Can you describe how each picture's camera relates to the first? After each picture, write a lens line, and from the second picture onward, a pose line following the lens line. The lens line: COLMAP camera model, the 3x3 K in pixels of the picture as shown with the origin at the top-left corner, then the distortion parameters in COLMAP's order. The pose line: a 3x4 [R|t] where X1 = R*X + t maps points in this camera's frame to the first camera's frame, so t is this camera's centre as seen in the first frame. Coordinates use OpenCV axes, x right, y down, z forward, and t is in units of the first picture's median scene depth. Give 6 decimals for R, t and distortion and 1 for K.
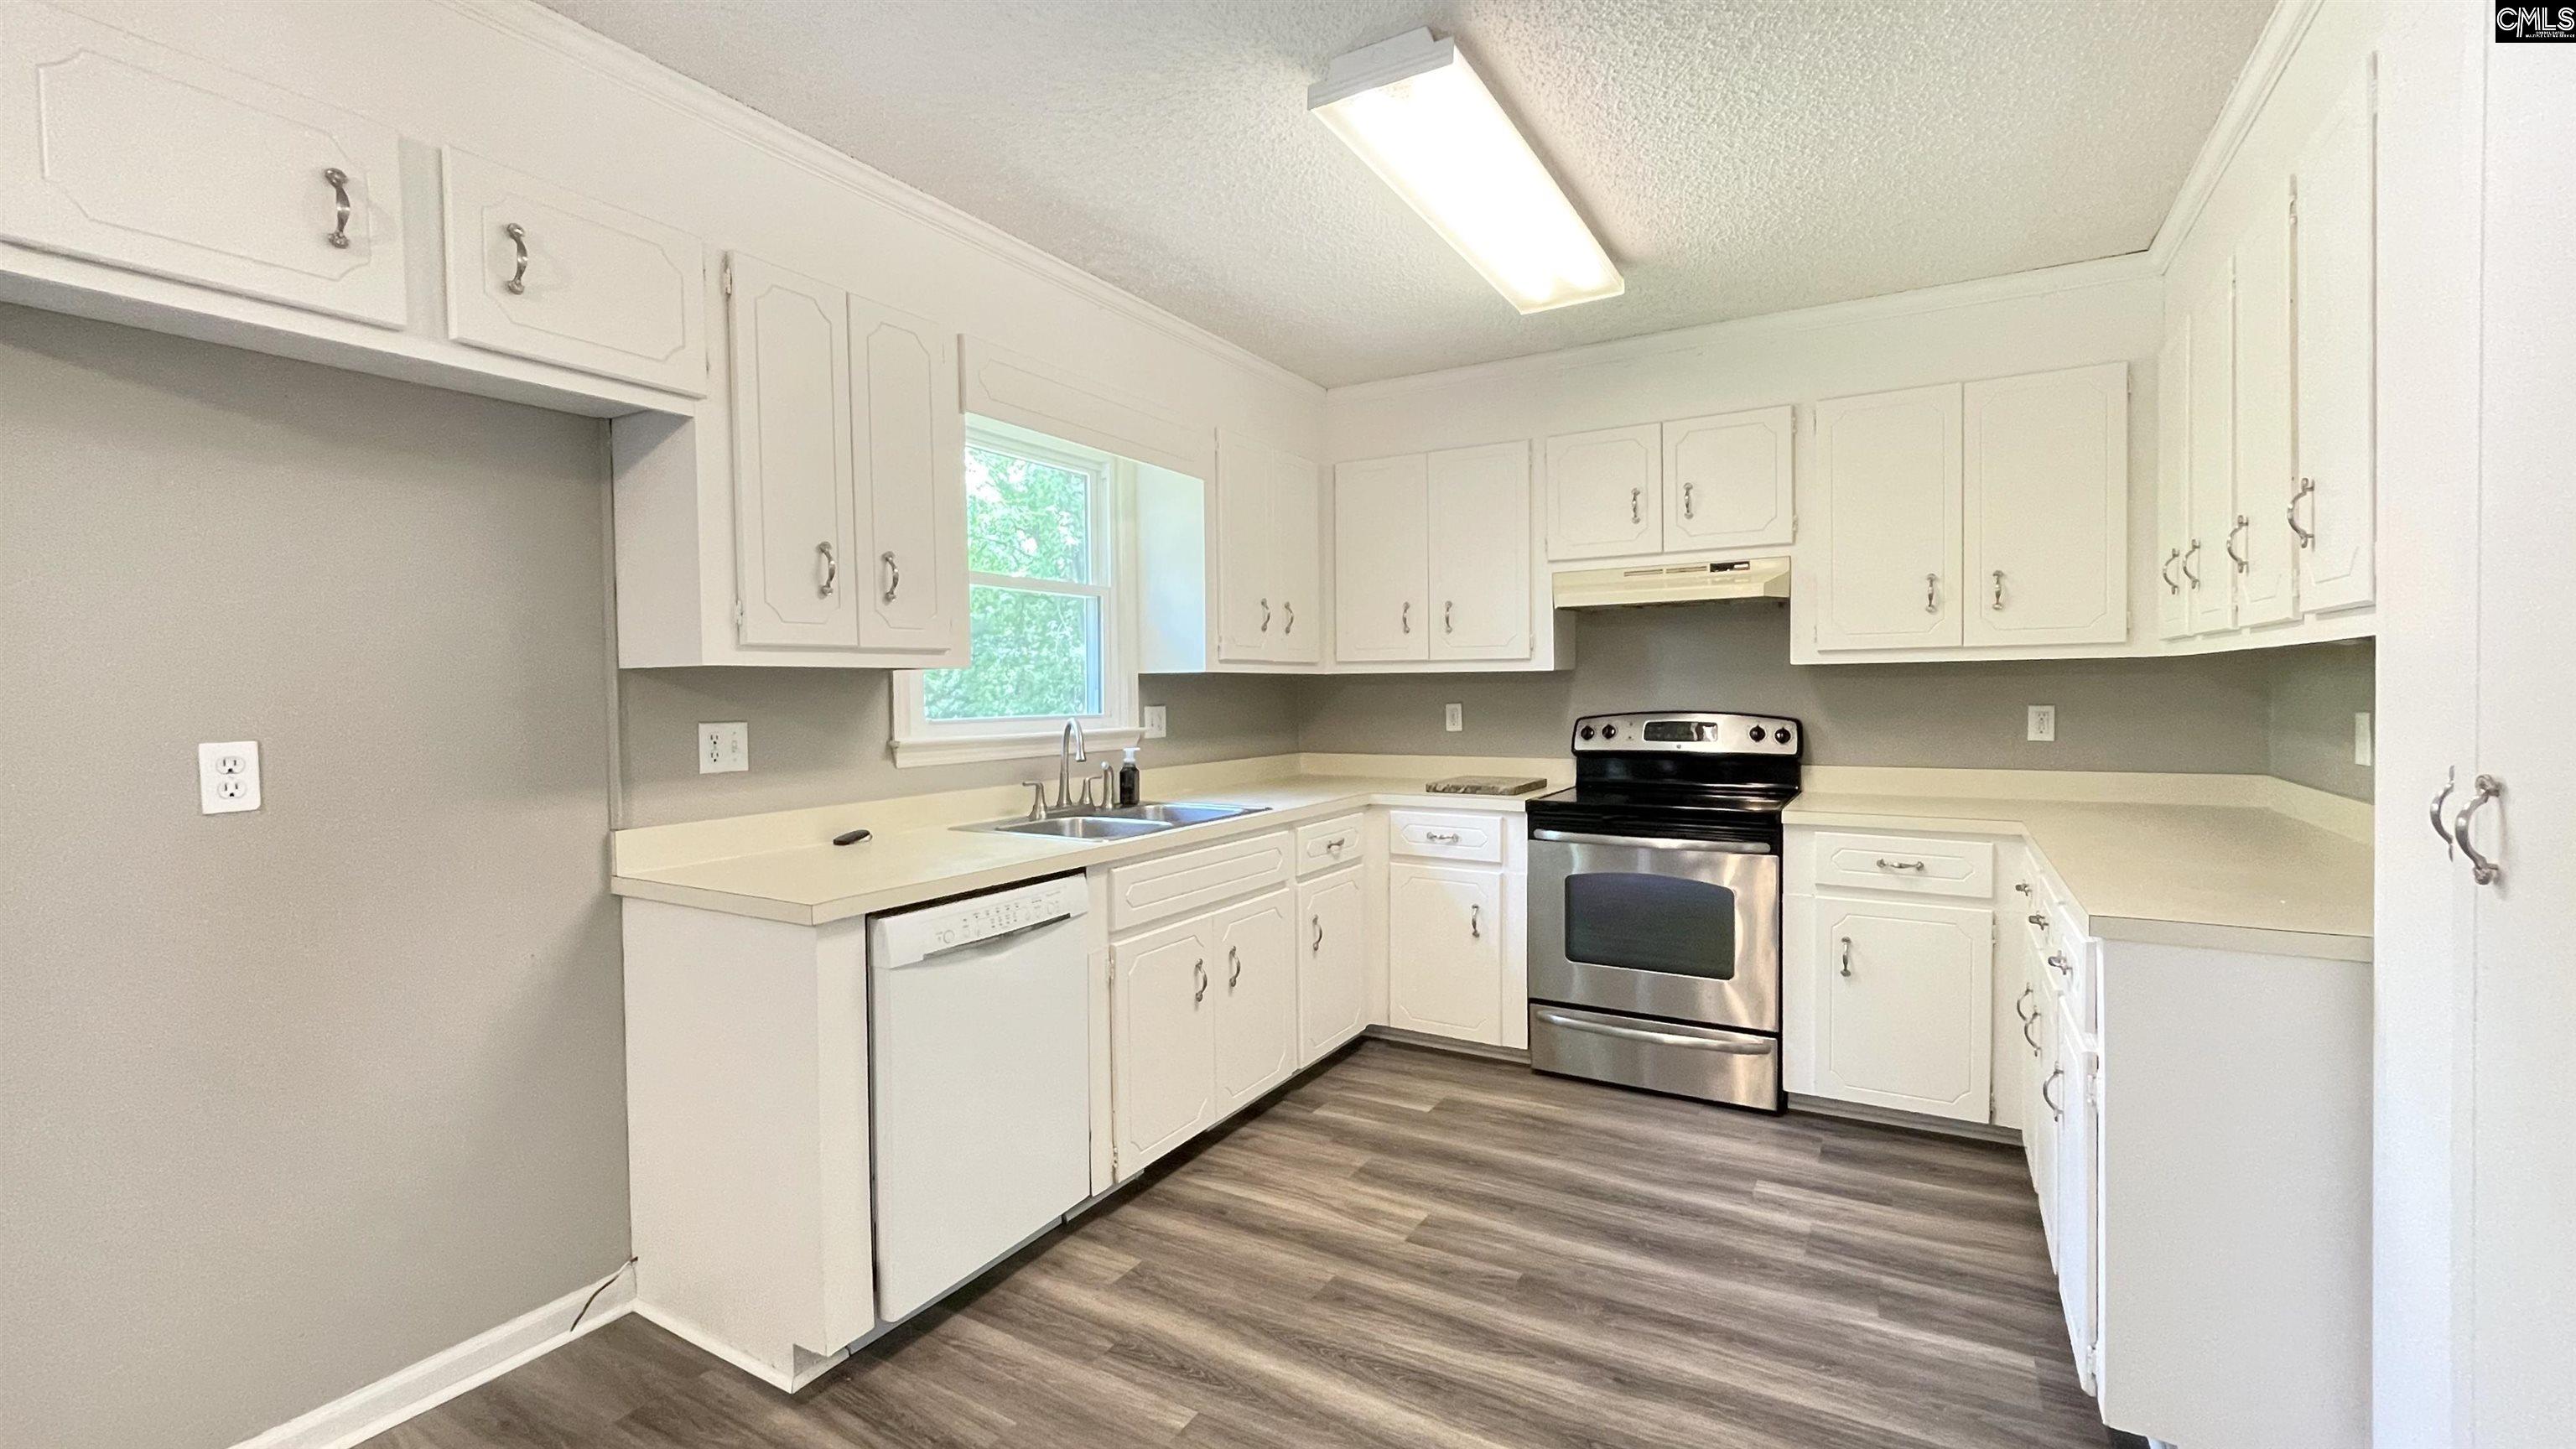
lens RADIAL K [[1076.9, 0, 1290.3], [0, 1076.9, 700.7], [0, 0, 1]] dist [-0.000975, -0.000062]
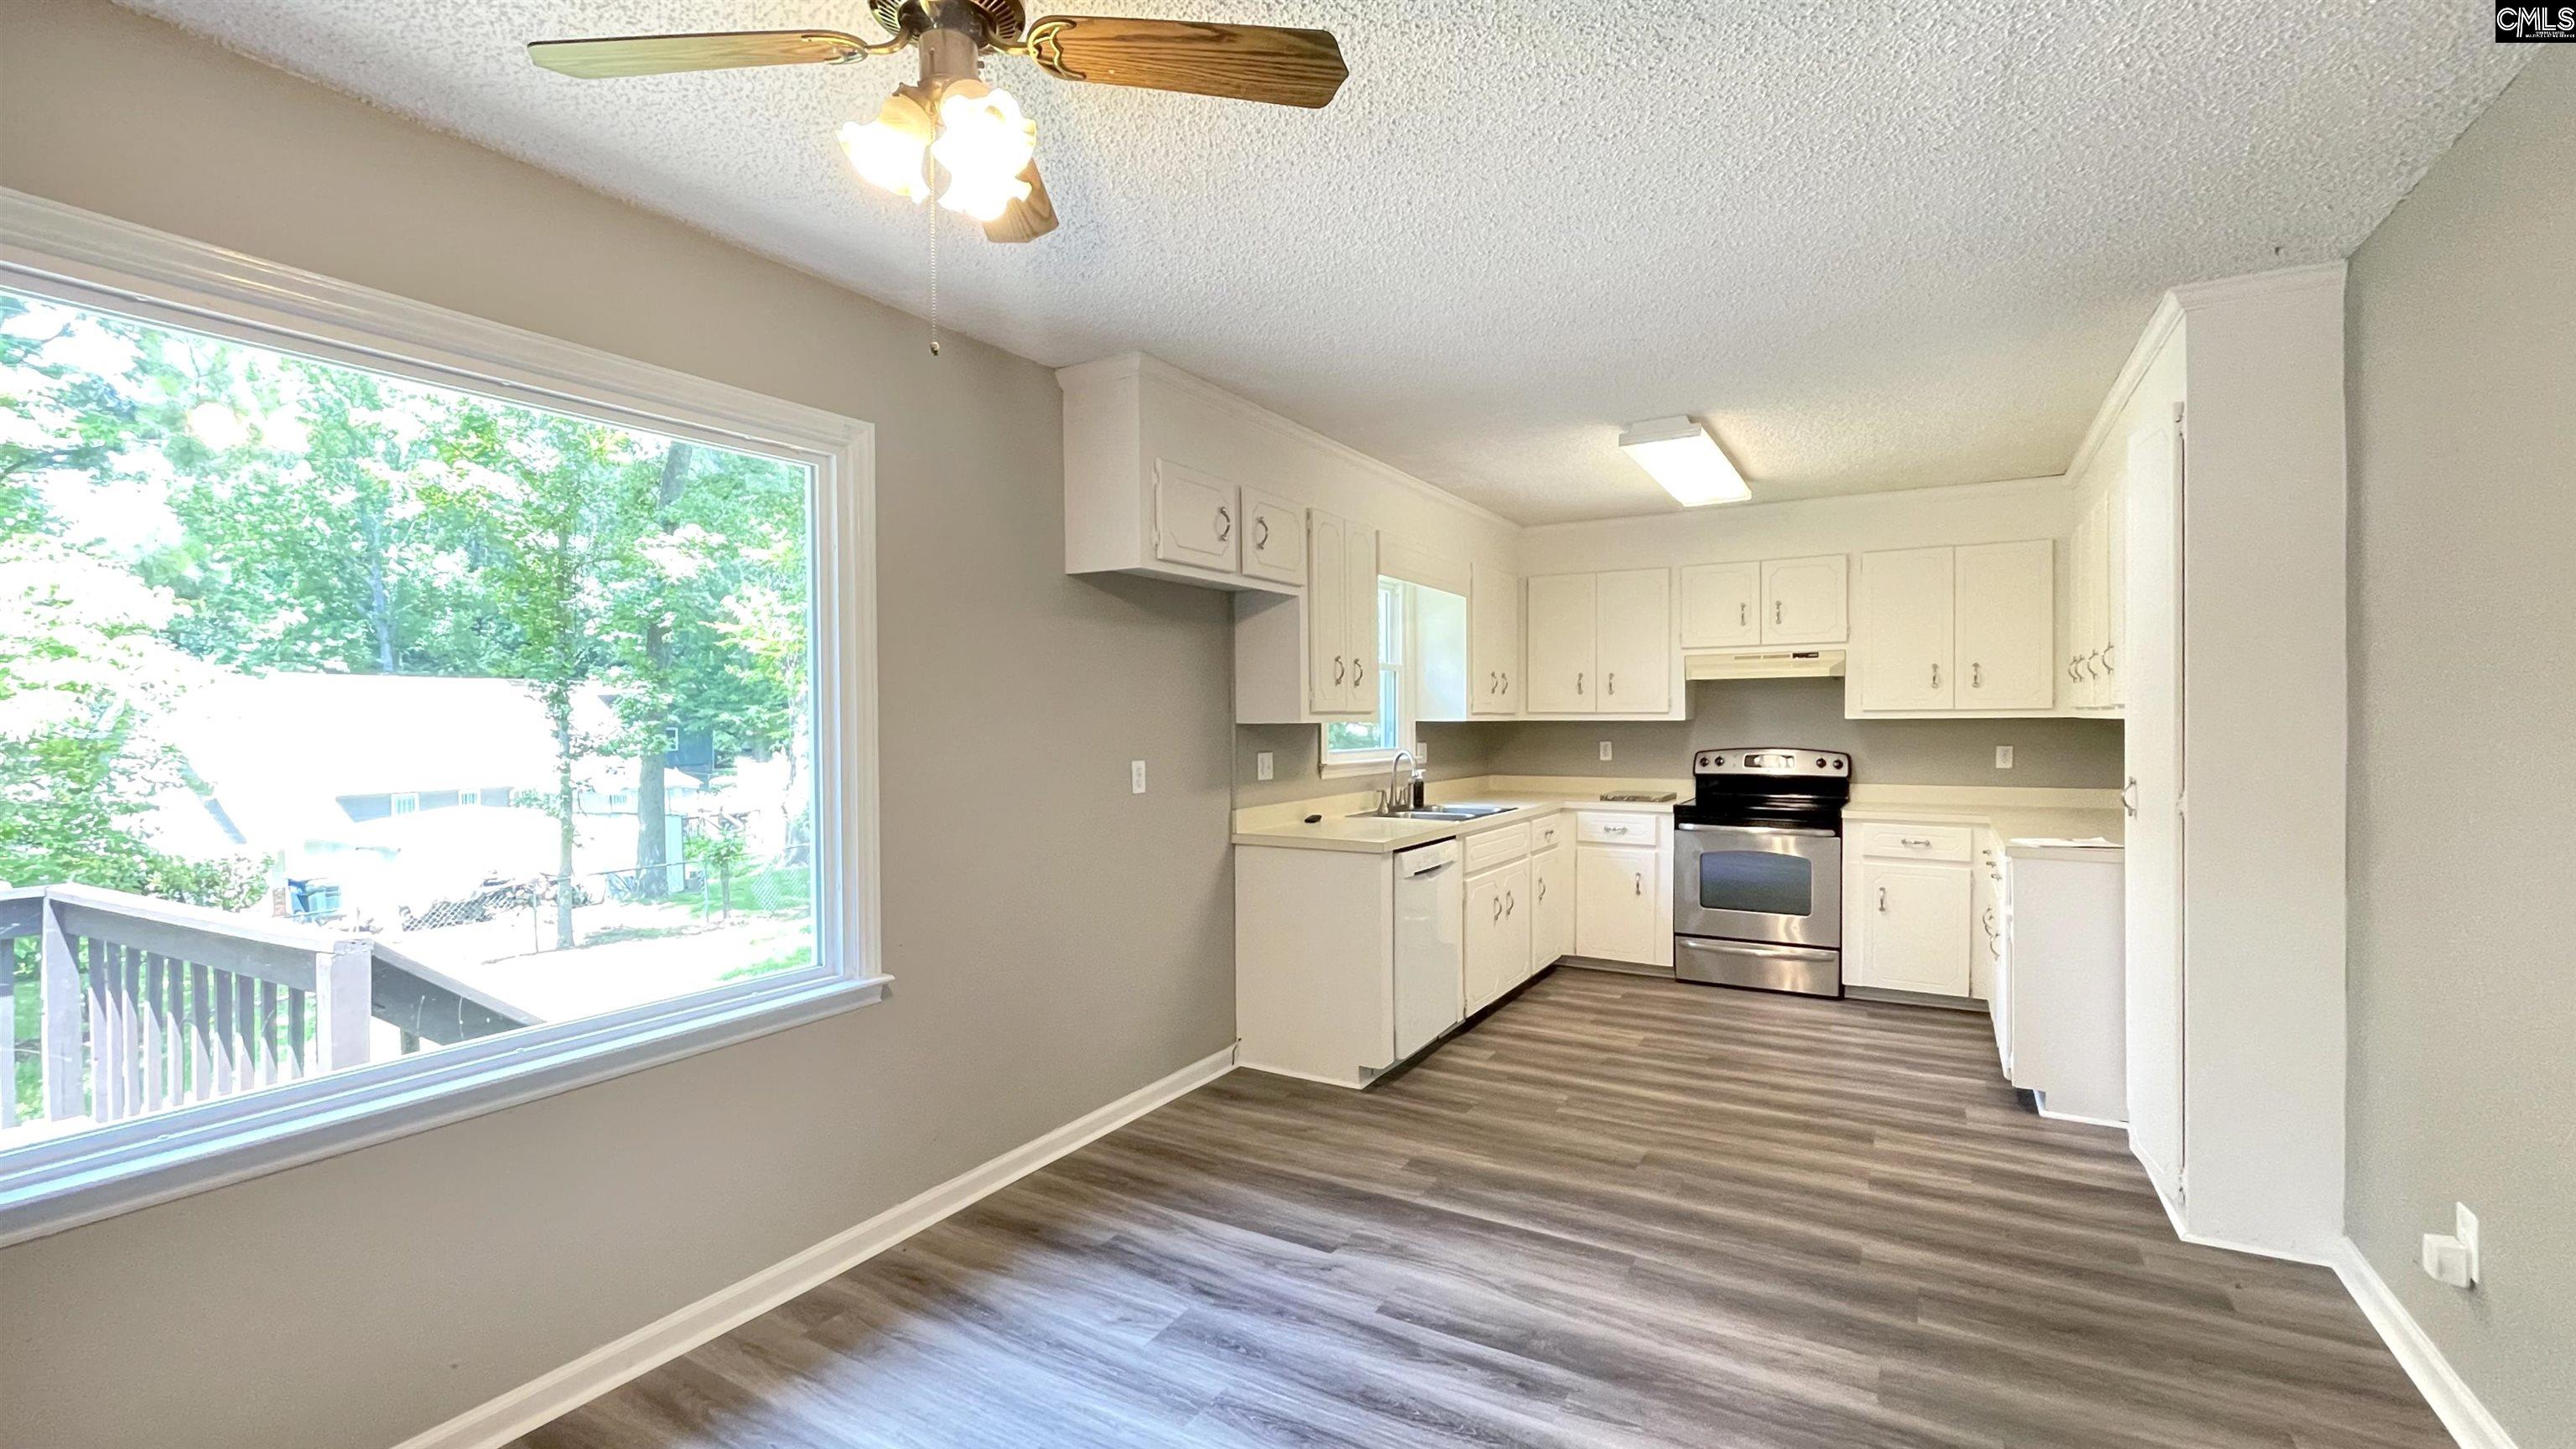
lens RADIAL K [[1081.6, 0, 1295.0], [0, 1081.6, 720.8], [0, 0, 1]] dist [-0.000160, -0.000157]
pose [[0.999982, 0.005674, -0.002085, -0.381916], [-0.005693, 0.999942, -0.009197, -0.013322], [0.002033, 0.009208, 0.999956, -0.661180]]
